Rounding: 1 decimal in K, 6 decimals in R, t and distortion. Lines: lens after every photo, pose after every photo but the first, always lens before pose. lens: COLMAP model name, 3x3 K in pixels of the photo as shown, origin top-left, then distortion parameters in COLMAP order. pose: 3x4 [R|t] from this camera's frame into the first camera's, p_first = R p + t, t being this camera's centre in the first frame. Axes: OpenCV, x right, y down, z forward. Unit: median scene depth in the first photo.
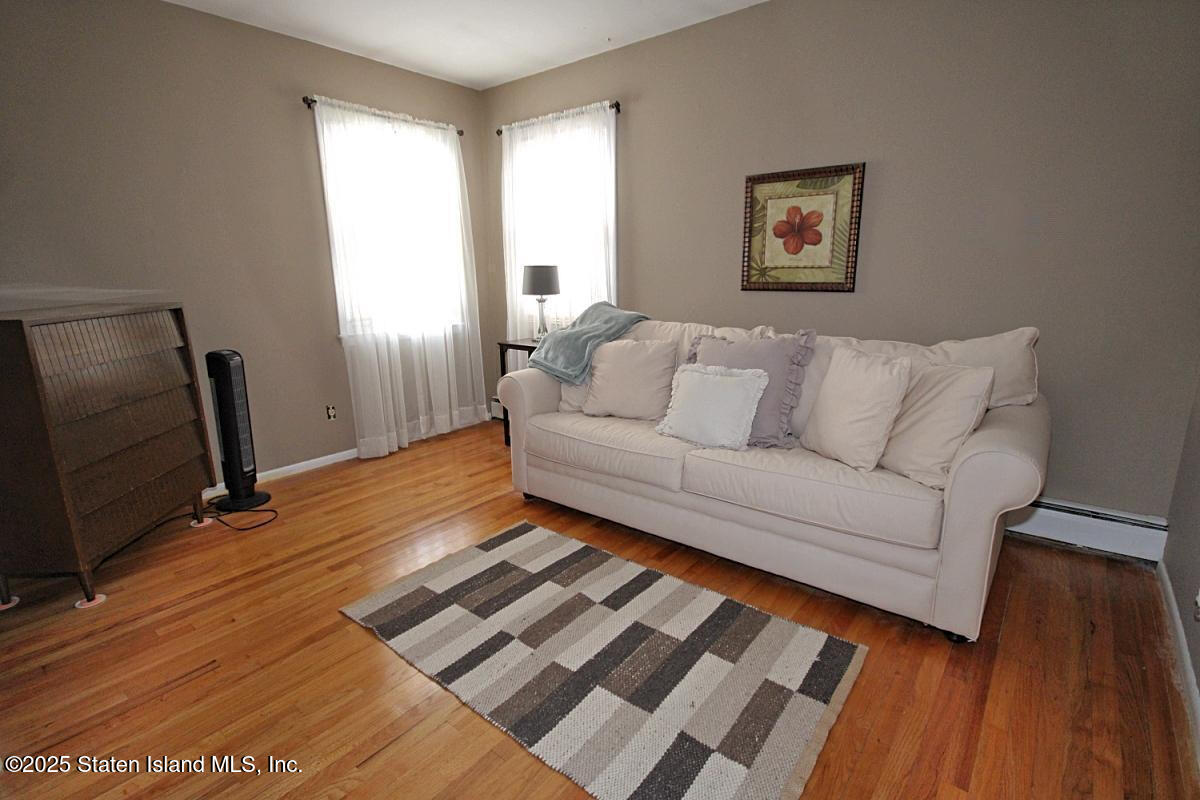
lens RADIAL K [[581.5, 0, 600.0], [0, 581.5, 400.0], [0, 0, 1]] dist [0.021350, -0.015586]
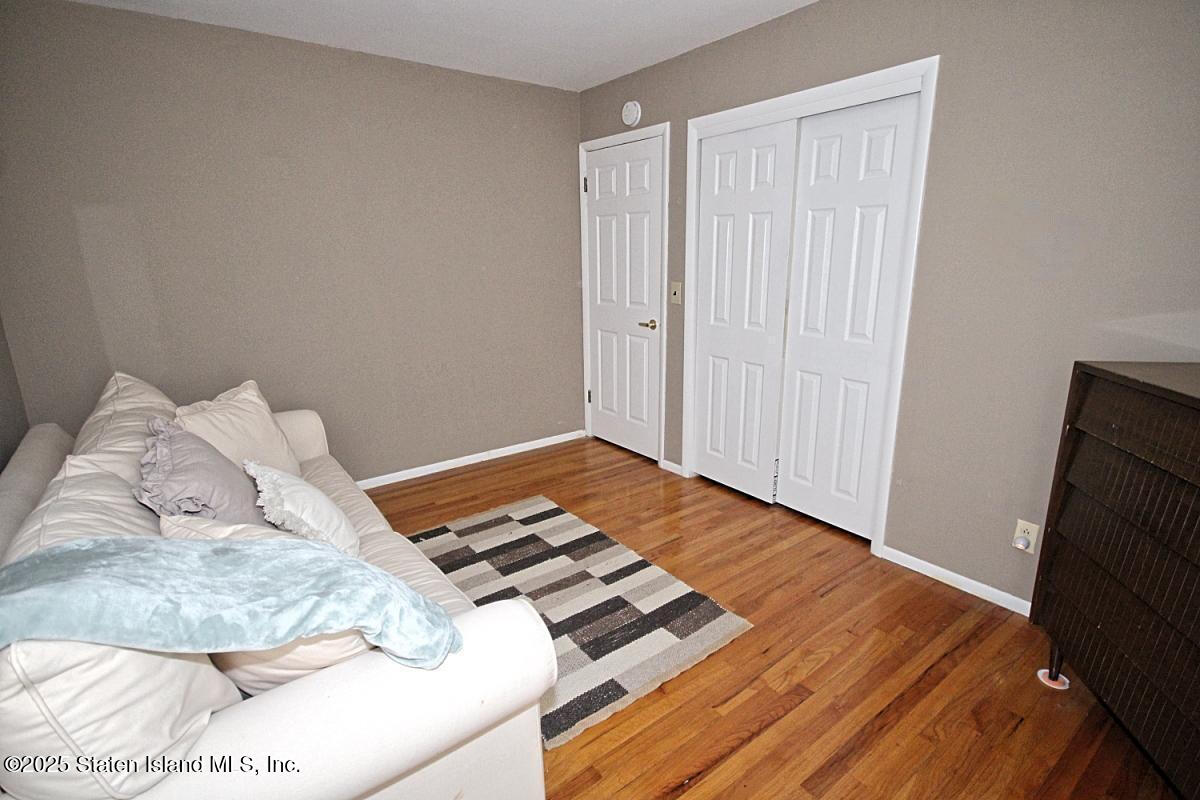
lens RADIAL K [[581.5, 0, 600.0], [0, 581.5, 400.0], [0, 0, 1]] dist [0.021350, -0.015586]
pose [[-0.970250, -0.037692, 0.239152, -0.457501], [0.076128, 0.890205, 0.449154, -0.557362], [-0.229824, 0.453998, -0.860852, 1.971302]]
